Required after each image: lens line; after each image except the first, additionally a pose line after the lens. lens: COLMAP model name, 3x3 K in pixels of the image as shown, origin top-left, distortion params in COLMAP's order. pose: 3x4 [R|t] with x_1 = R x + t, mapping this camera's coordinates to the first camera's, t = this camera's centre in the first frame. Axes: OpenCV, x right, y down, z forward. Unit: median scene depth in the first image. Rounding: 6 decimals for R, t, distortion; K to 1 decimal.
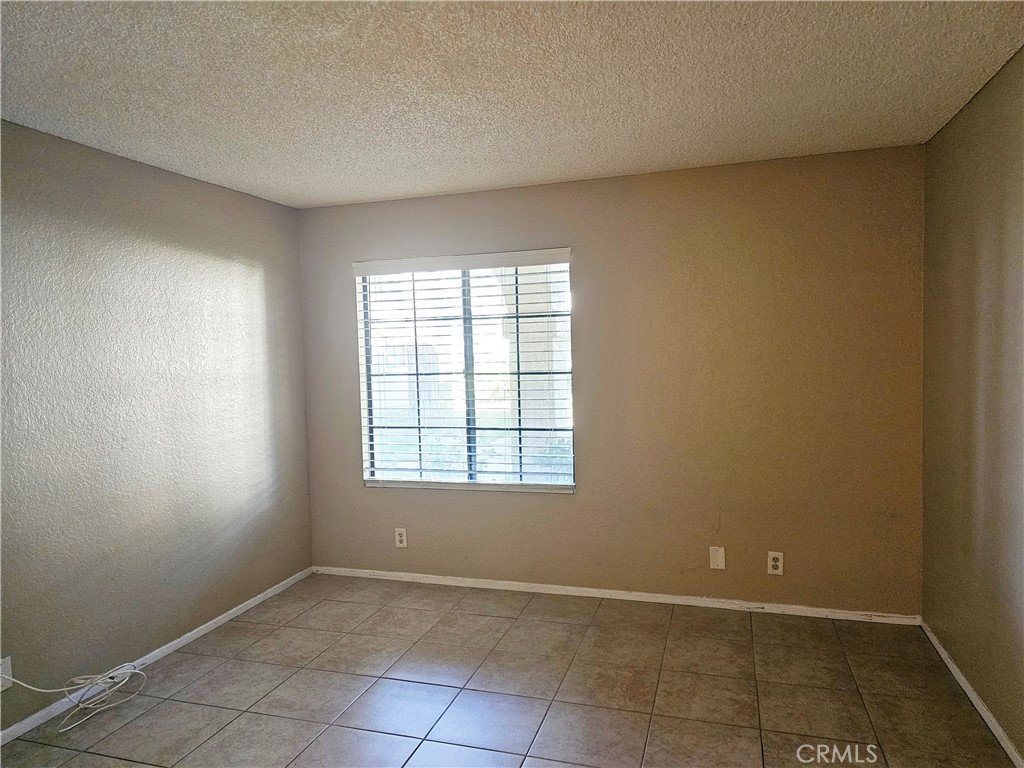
lens RADIAL K [[689.5, 0, 511.6], [0, 689.5, 377.6], [0, 0, 1]] dist [0.070863, -0.057894]
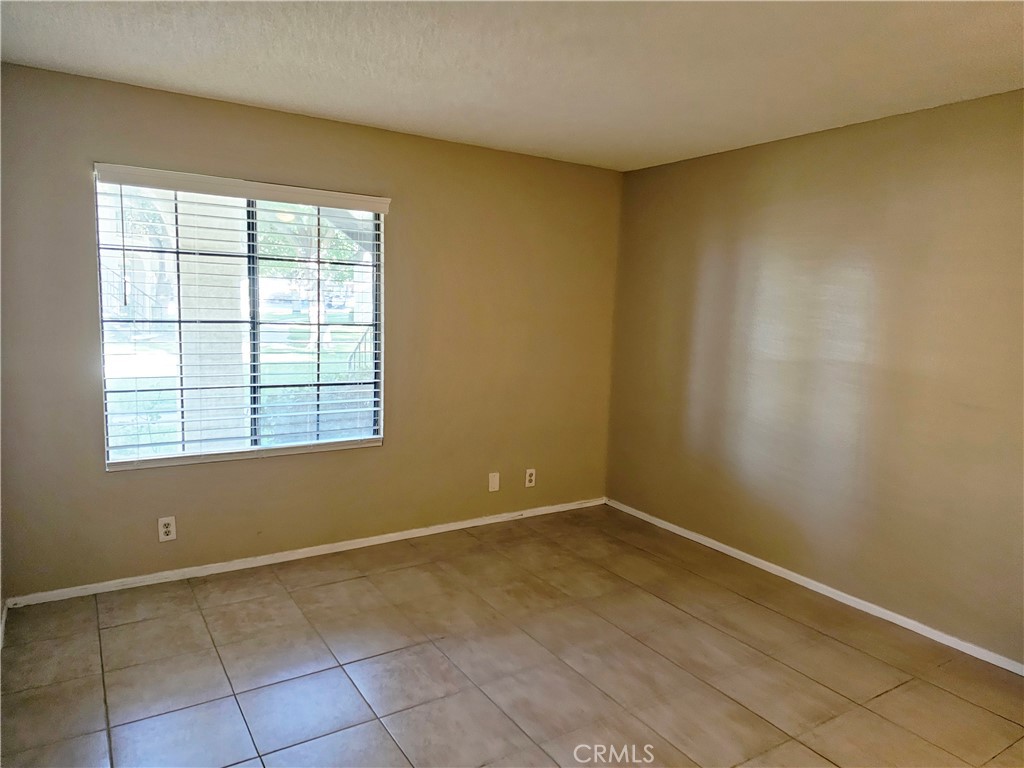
lens RADIAL K [[689.5, 0, 489.3], [0, 689.5, 381.4], [0, 0, 1]] dist [0.070863, -0.057894]
pose [[0.643560, -0.045604, 0.764036, -0.550445], [-0.016847, 0.997138, 0.073708, -0.002123], [-0.765211, -0.060307, 0.640949, 0.227213]]
